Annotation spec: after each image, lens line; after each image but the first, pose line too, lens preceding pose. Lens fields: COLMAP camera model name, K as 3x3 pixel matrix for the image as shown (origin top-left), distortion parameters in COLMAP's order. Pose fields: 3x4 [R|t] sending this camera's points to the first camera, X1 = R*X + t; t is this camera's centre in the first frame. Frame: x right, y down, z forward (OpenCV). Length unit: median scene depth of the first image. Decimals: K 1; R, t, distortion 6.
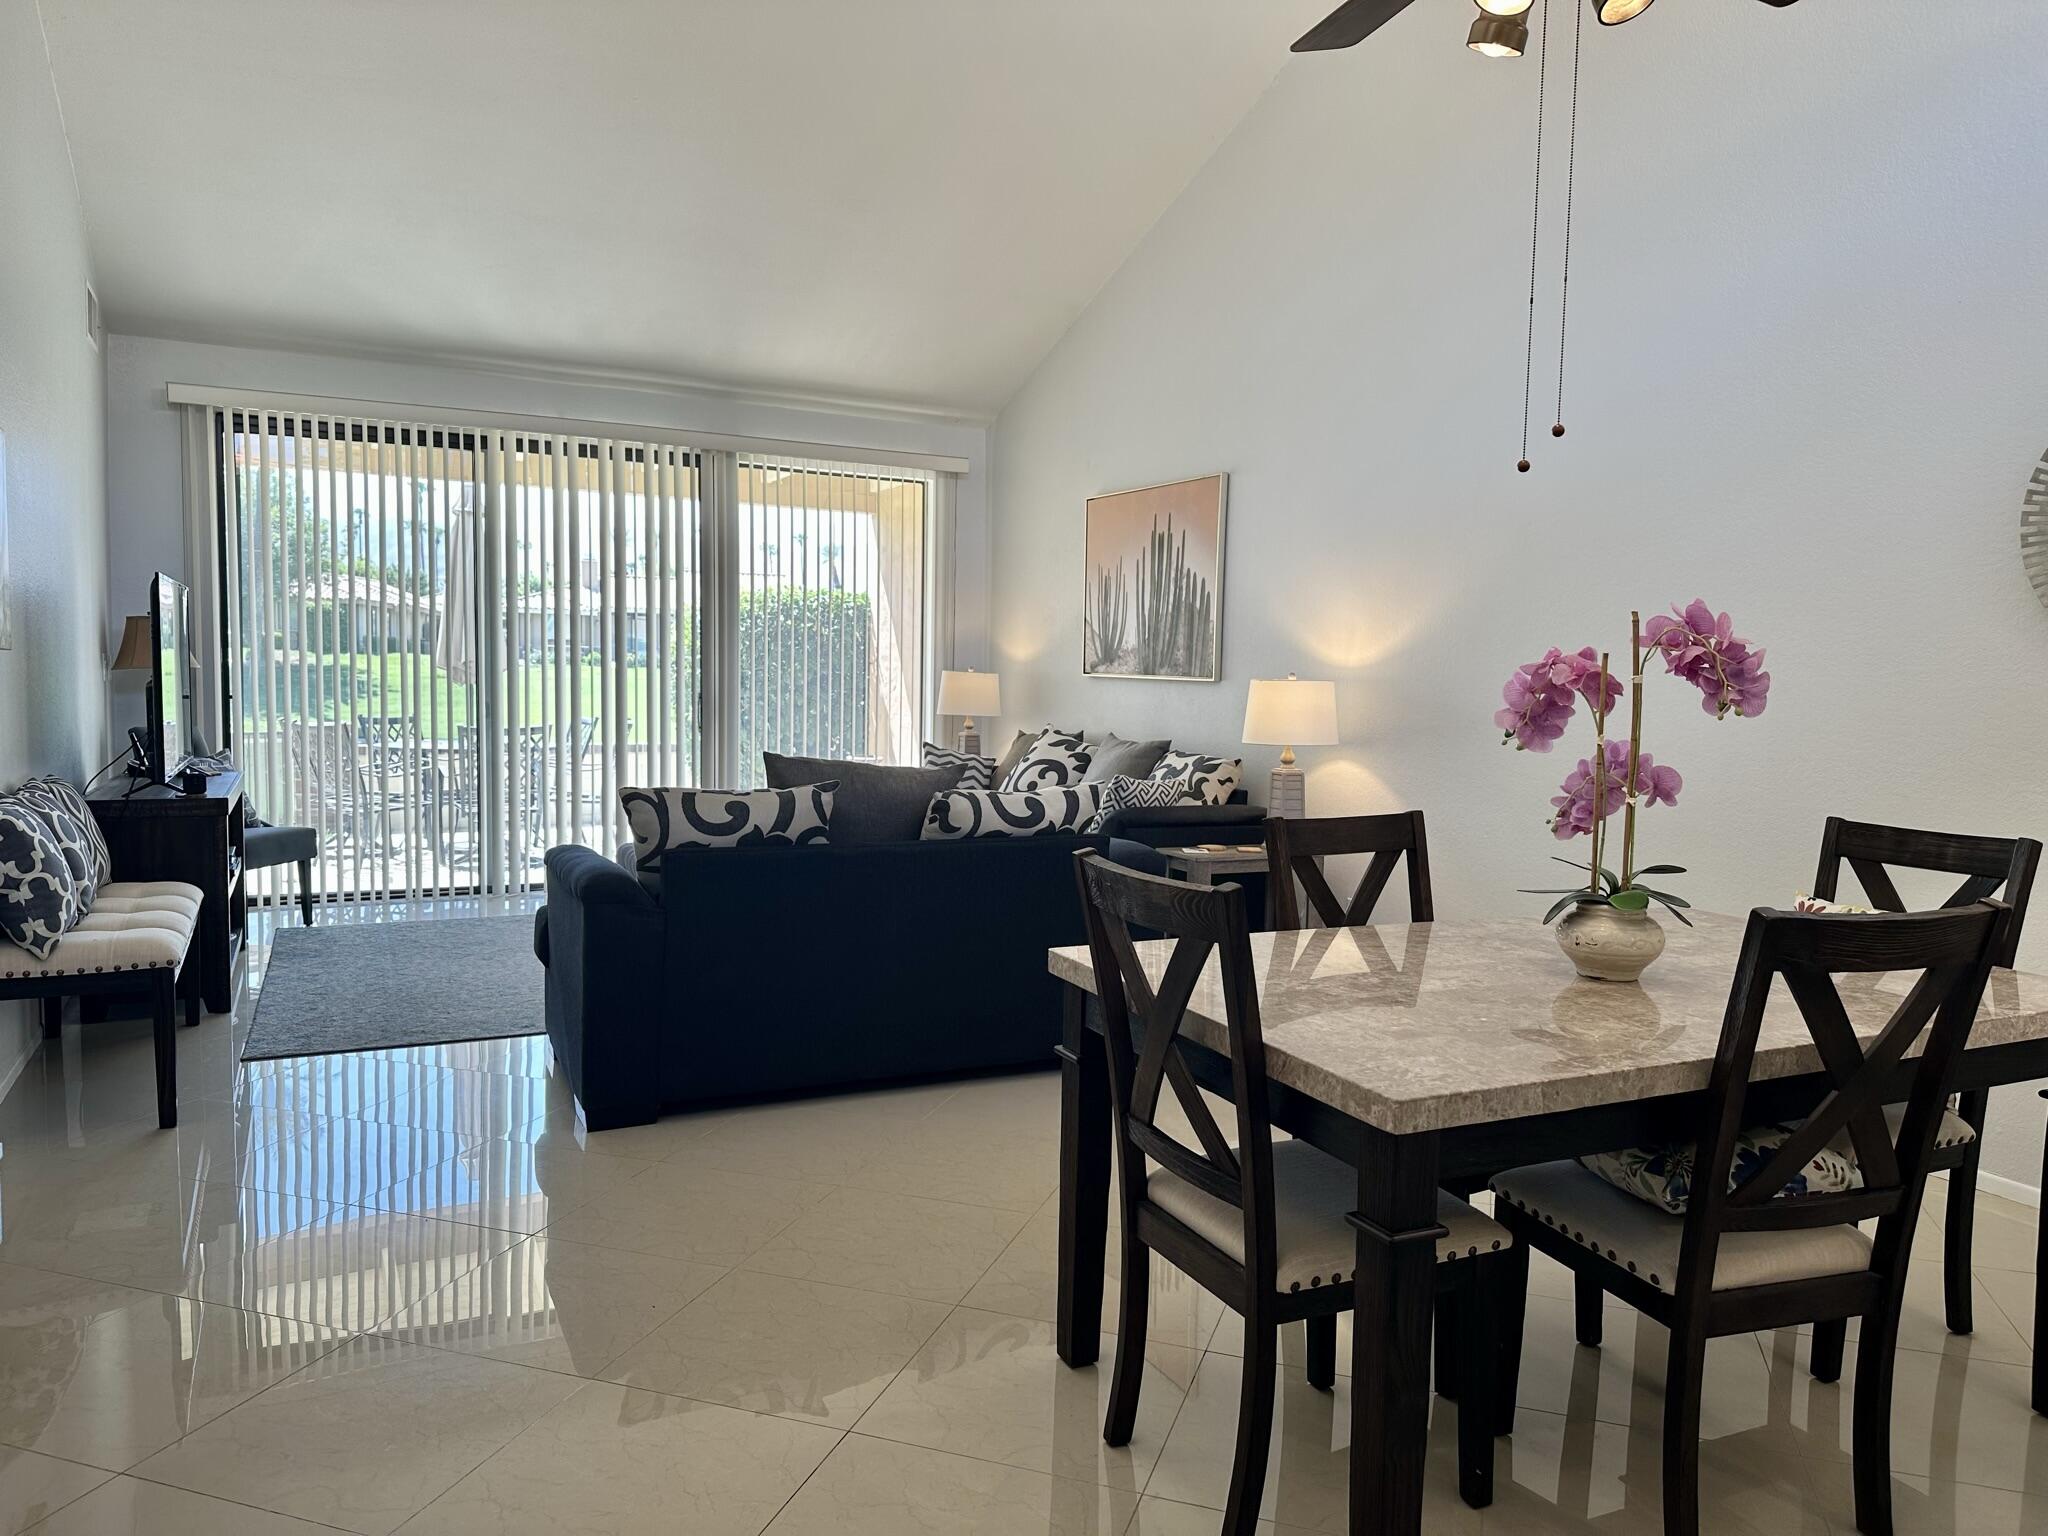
lens RADIAL K [[1451.1, 0, 1023.1], [0, 1451.1, 772.5], [0, 0, 1]] dist [0.004976, -0.000753]
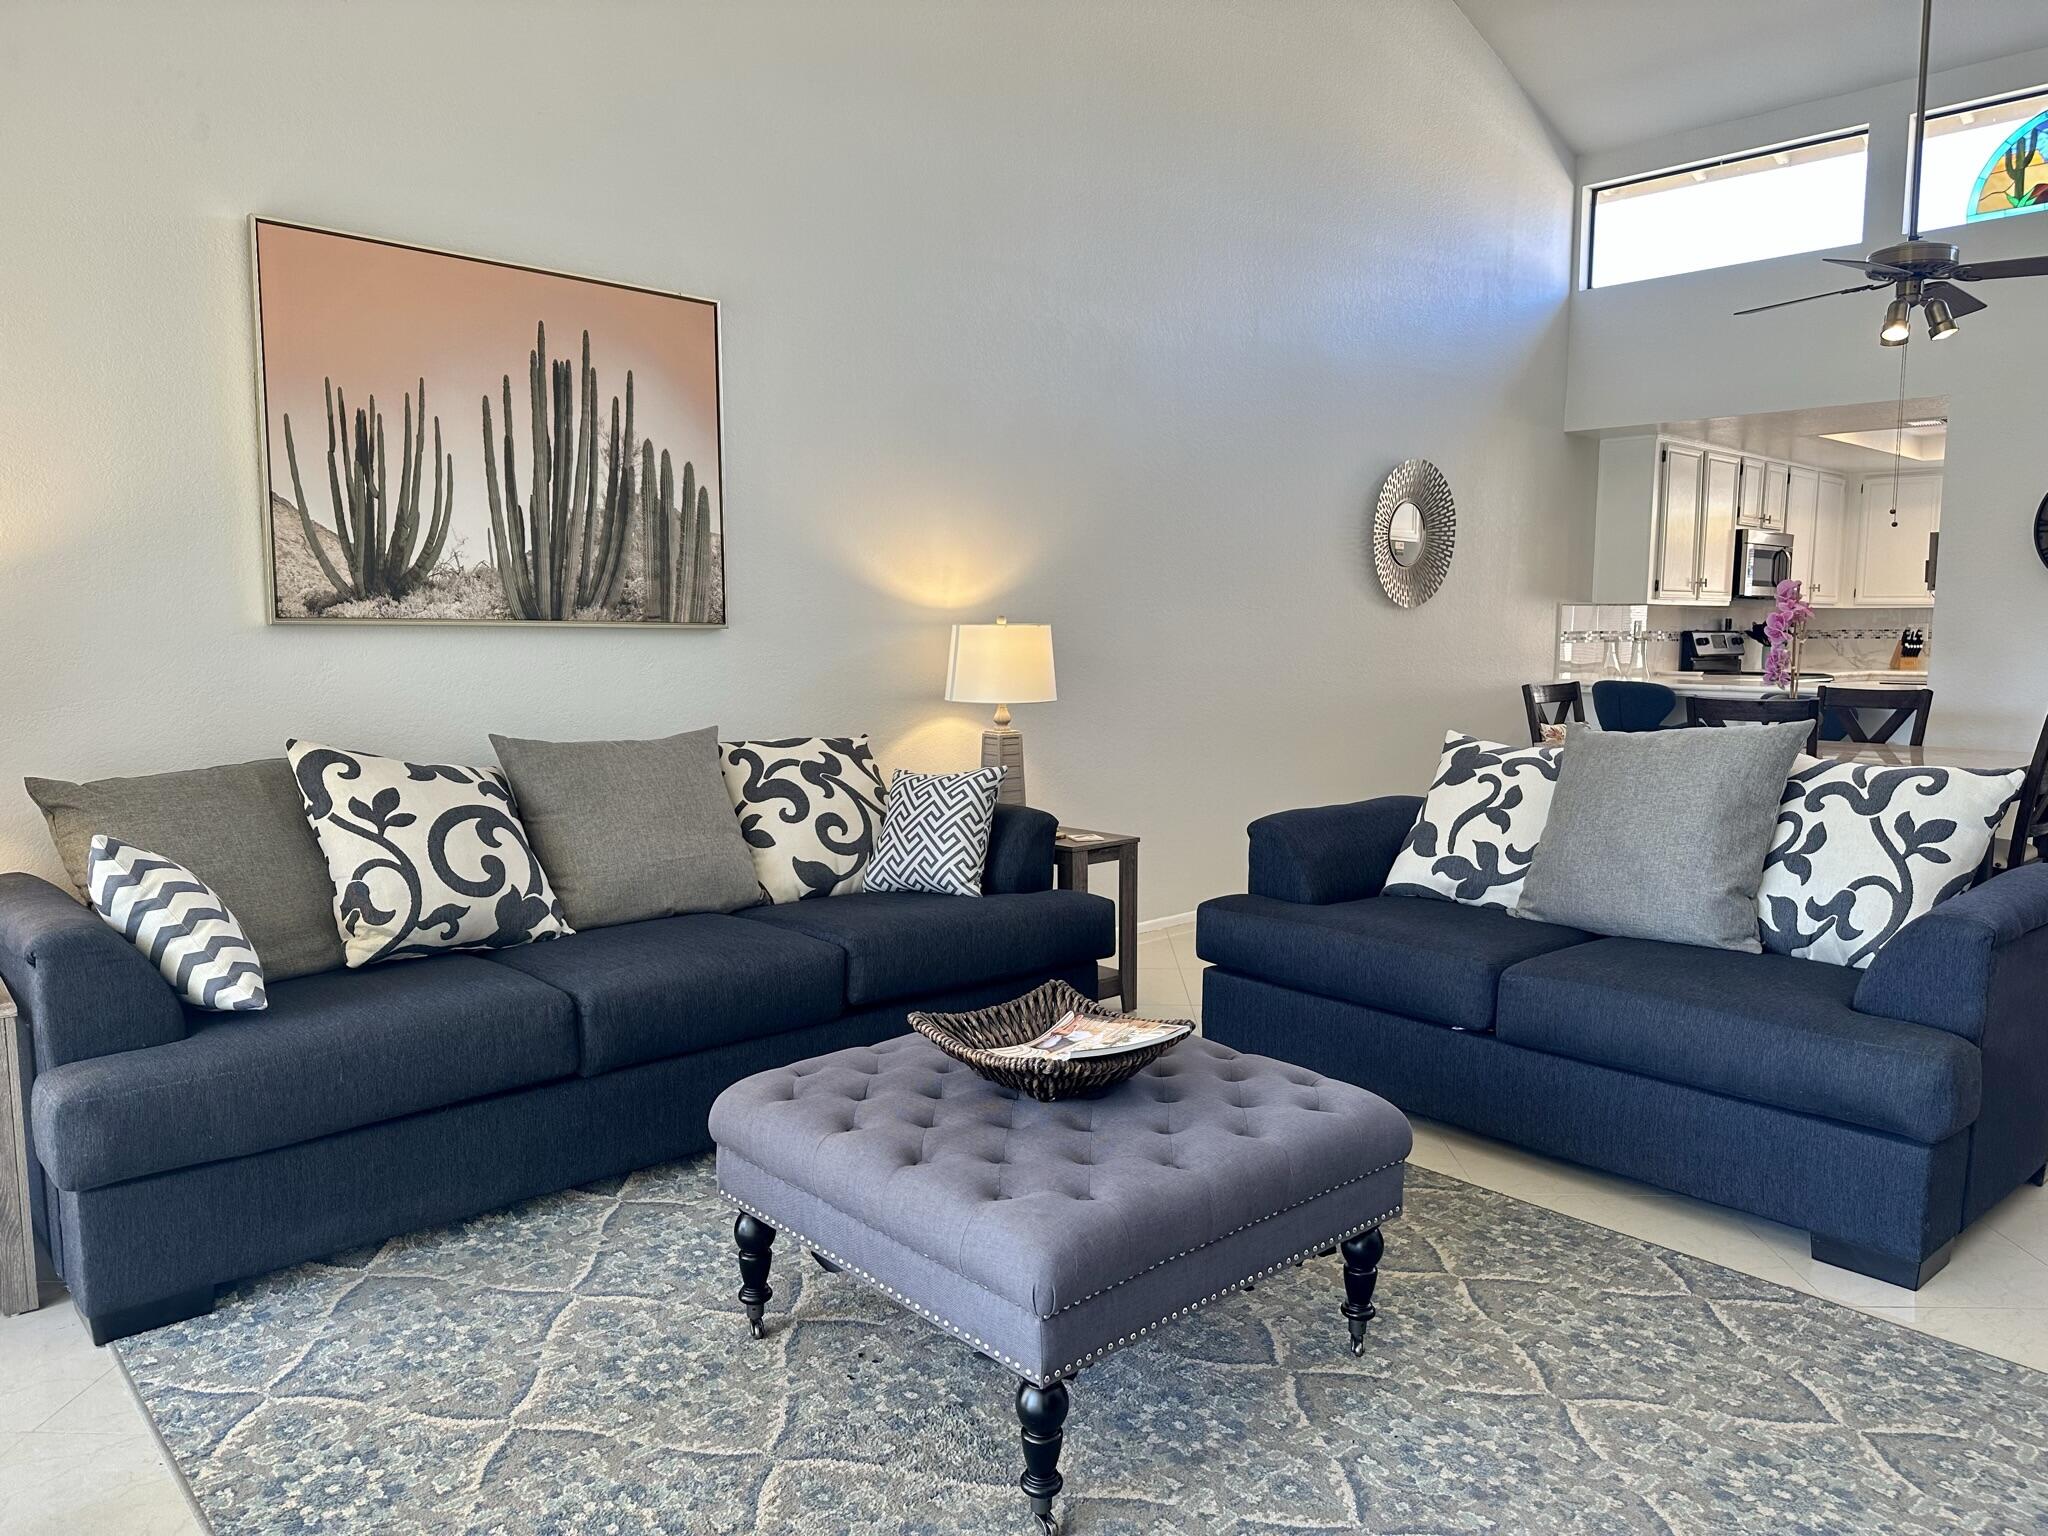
lens RADIAL K [[1451.1, 0, 1023.4], [0, 1451.1, 773.7], [0, 0, 1]] dist [0.004976, -0.000753]
pose [[-0.309918, -0.124092, 0.942630, -0.502645], [0.053474, 0.987601, 0.147594, -0.083135], [-0.949258, 0.096148, -0.299439, 1.021872]]
